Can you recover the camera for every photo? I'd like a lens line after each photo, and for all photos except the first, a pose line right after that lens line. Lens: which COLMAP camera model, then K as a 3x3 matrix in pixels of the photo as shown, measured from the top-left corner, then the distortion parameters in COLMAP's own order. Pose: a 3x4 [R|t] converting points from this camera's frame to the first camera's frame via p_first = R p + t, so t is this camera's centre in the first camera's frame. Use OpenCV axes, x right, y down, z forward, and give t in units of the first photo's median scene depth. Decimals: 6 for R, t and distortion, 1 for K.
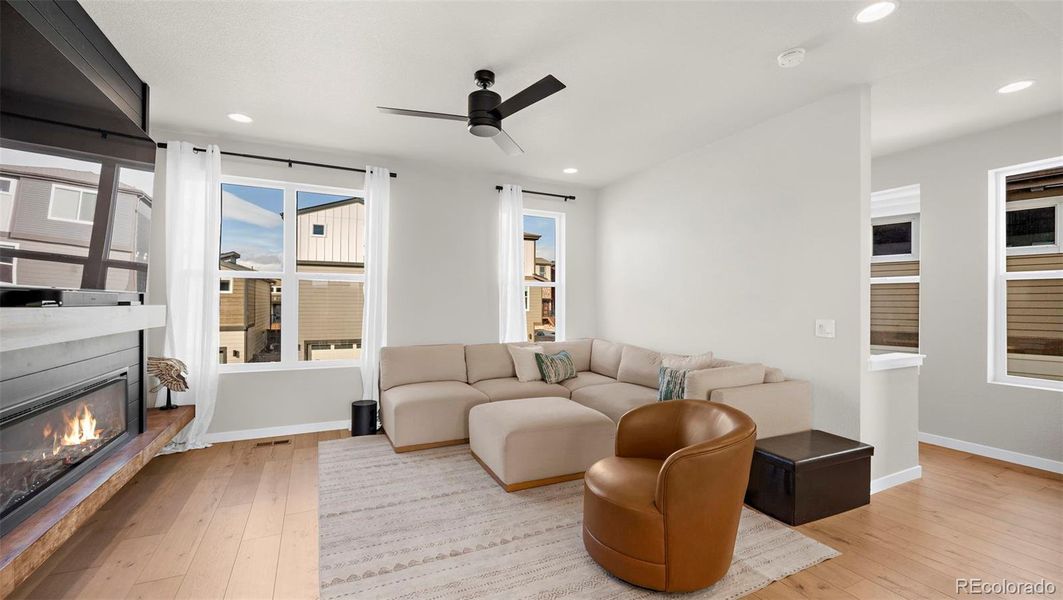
lens RADIAL K [[441.2, 0, 526.1], [0, 441.2, 299.9], [0, 0, 1]] dist [0.017667, -0.016599]
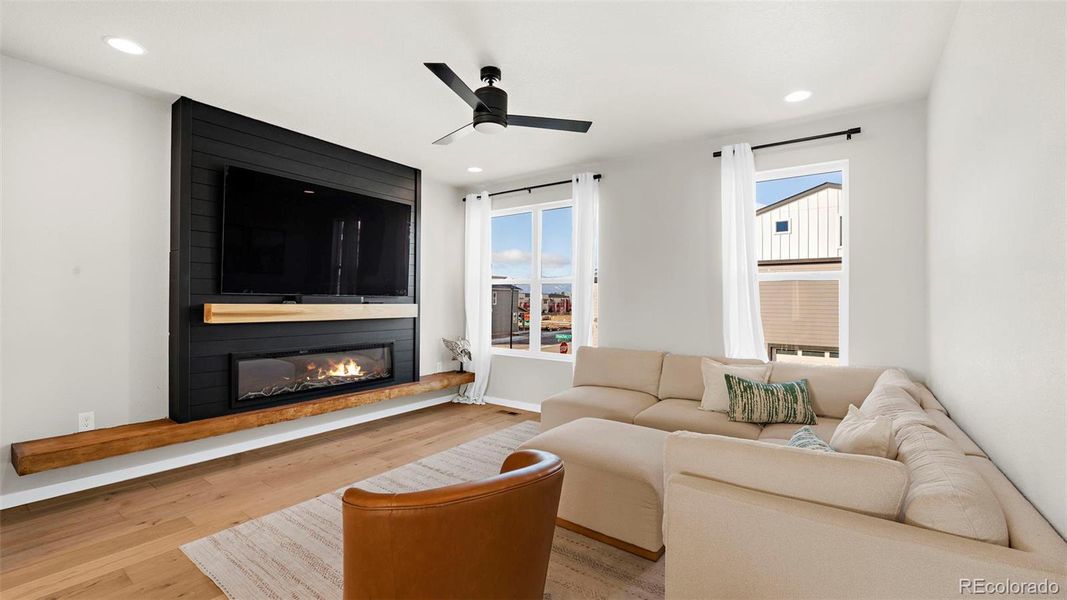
lens RADIAL K [[442.8, 0, 528.1], [0, 442.8, 299.9], [0, 0, 1]] dist [0.017667, -0.016599]
pose [[0.482437, -0.004850, -0.875917, 0.497518], [0.001755, 0.999988, -0.004571, 0.002888], [0.875929, 0.000668, 0.482440, 0.367707]]
